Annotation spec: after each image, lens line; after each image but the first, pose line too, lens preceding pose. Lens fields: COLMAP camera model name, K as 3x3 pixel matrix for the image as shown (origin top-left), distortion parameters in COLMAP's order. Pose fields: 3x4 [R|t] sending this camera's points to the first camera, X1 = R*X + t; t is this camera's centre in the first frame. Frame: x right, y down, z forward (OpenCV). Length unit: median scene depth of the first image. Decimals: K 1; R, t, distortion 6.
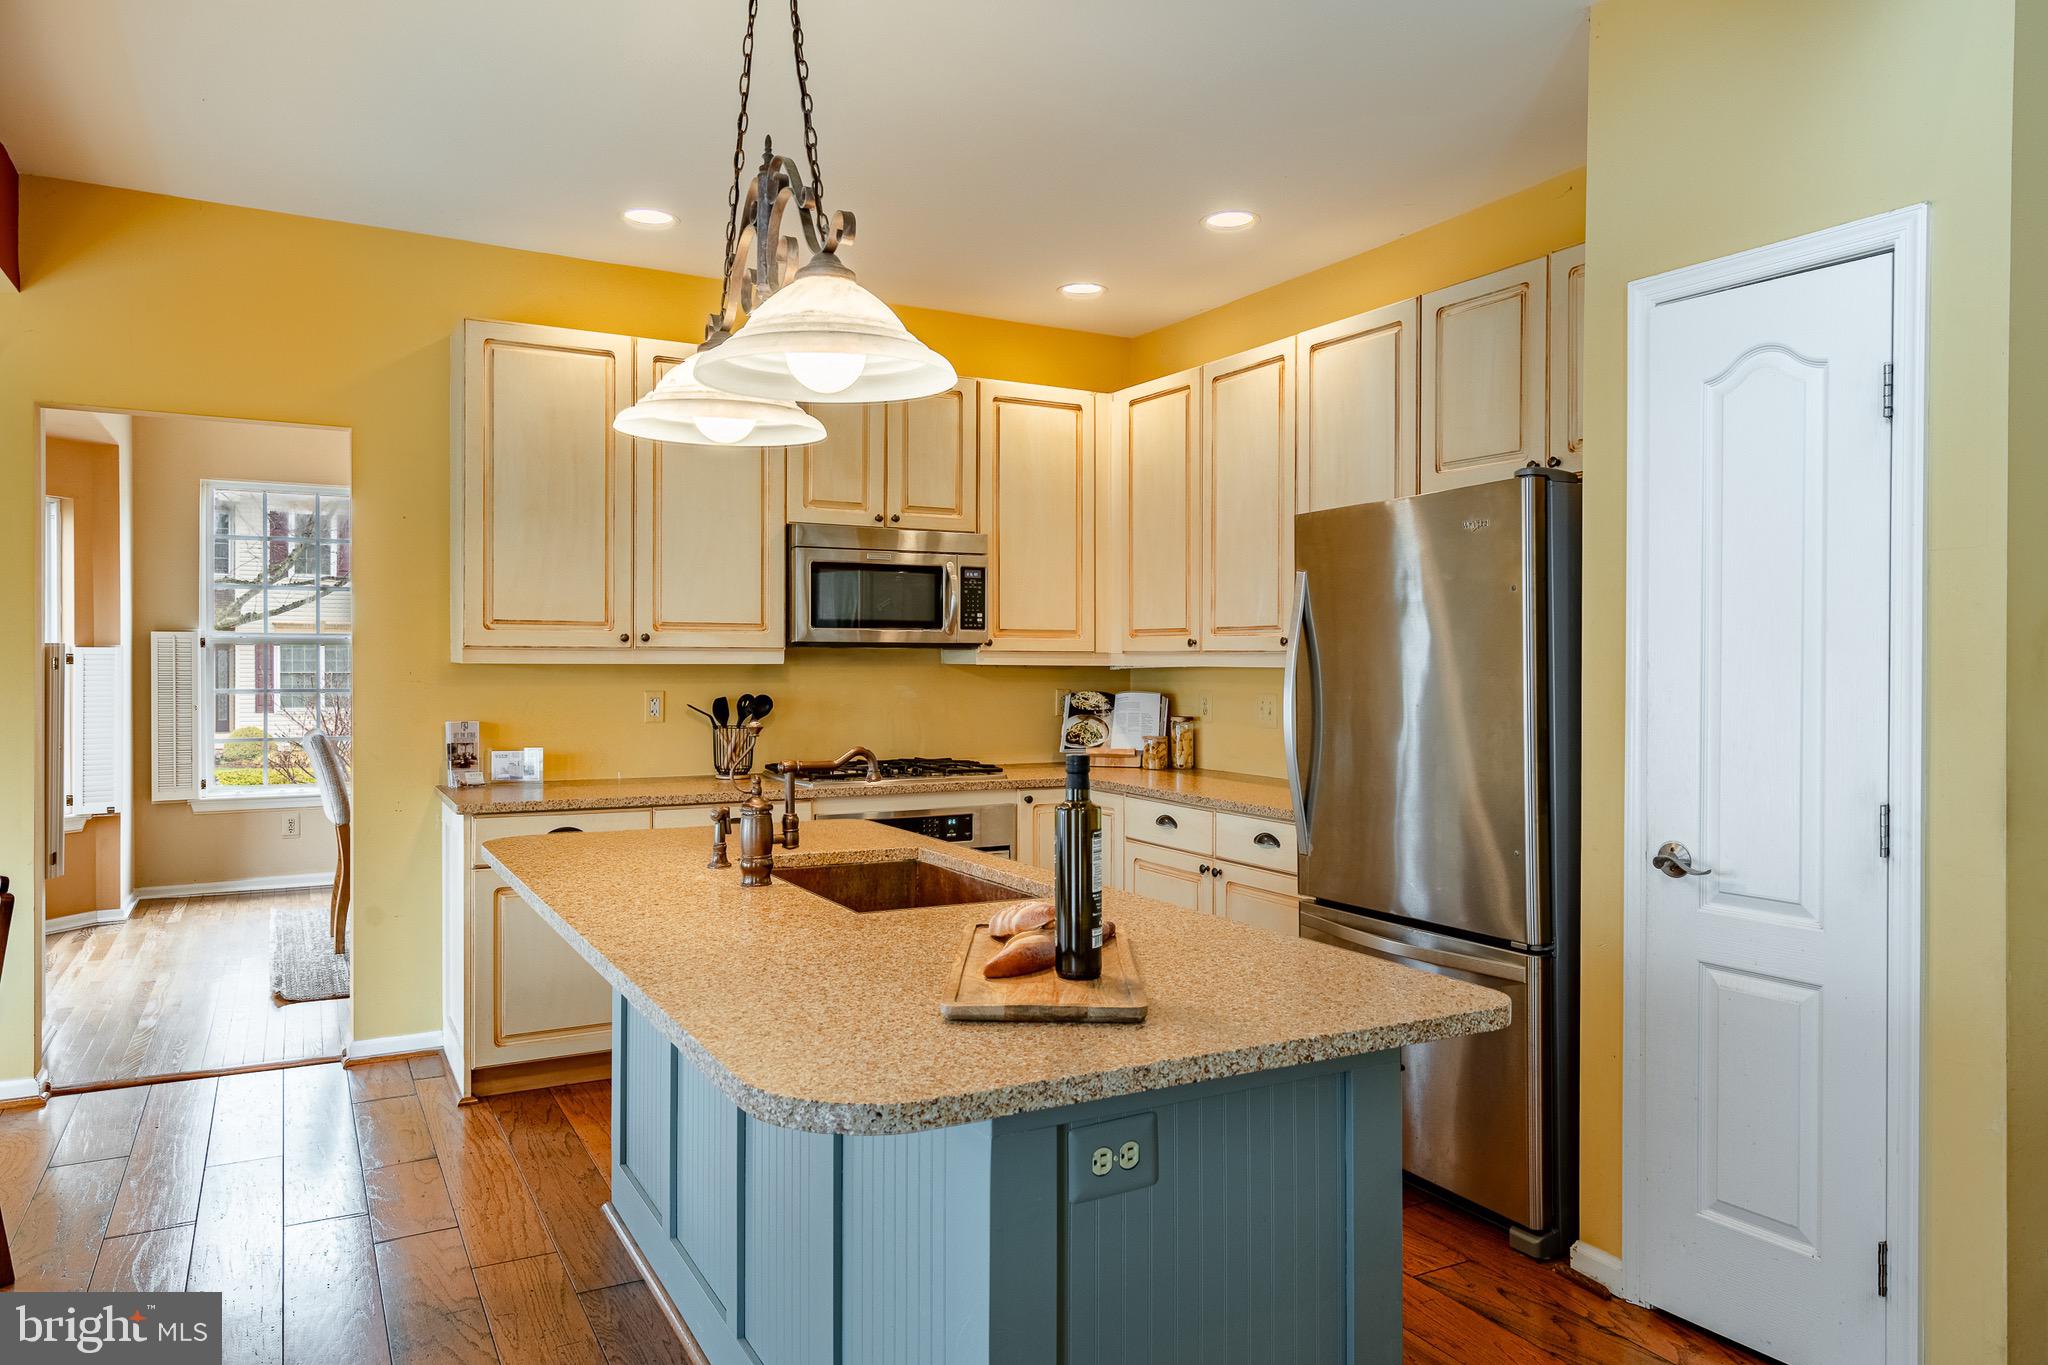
lens RADIAL K [[1337.4, 0, 1024.9], [0, 1337.4, 650.8], [0, 0, 1]] dist [0.004496, 0.000158]
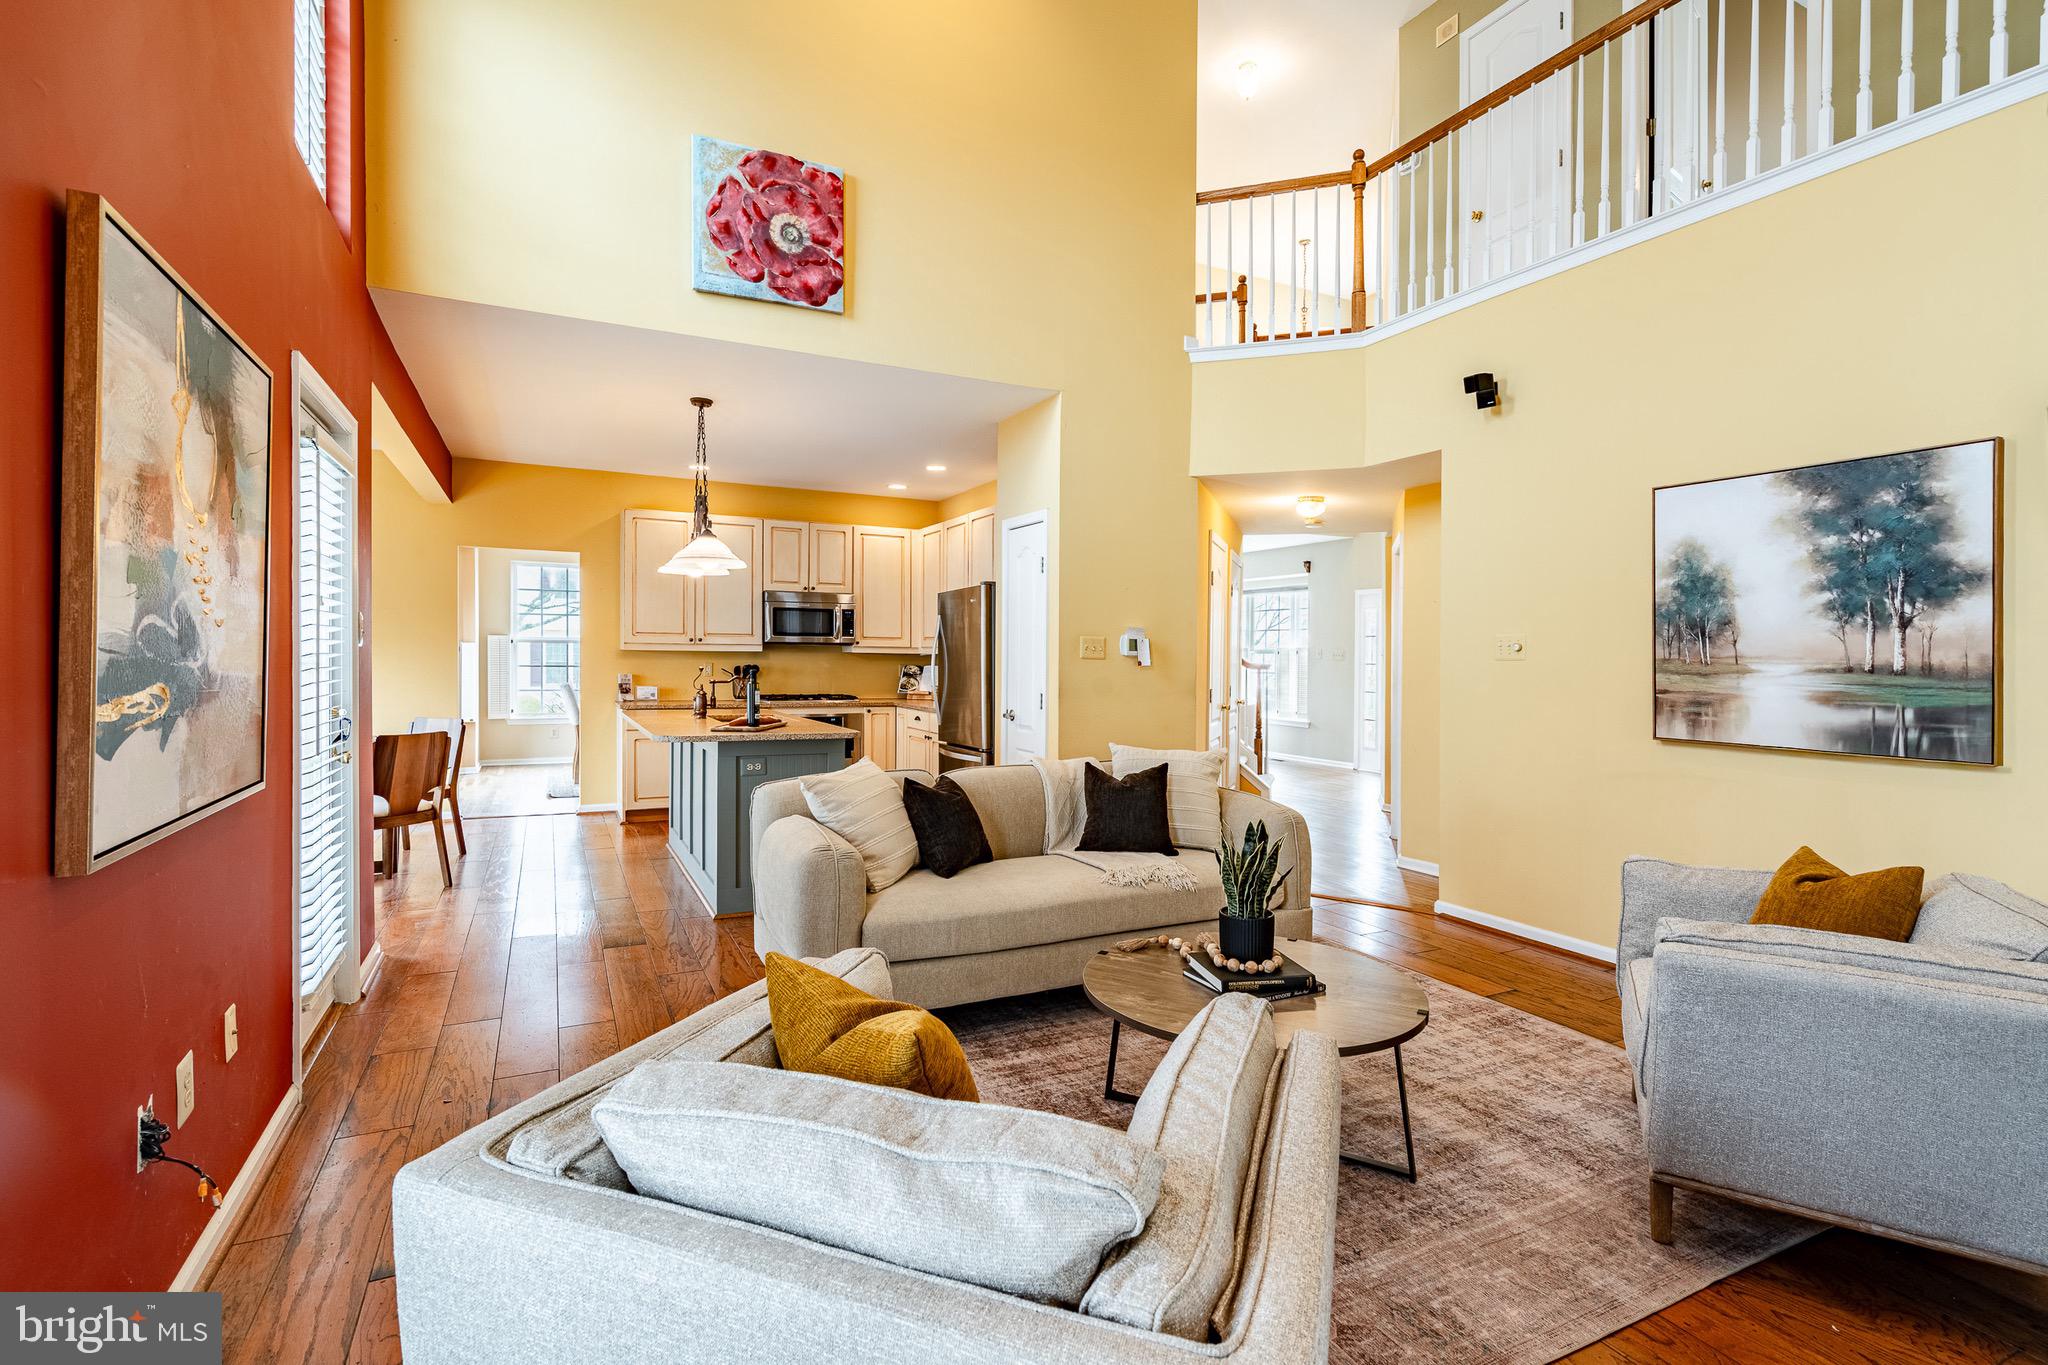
lens RADIAL K [[966.6, 0, 1030.3], [0, 966.6, 664.9], [0, 0, 1]] dist [-0.001264, 0.000127]
pose [[0.999166, 0.006554, -0.040298, 0.346861], [-0.005921, 0.999857, 0.015823, 0.003967], [0.040396, -0.015572, 0.999062, -0.648433]]
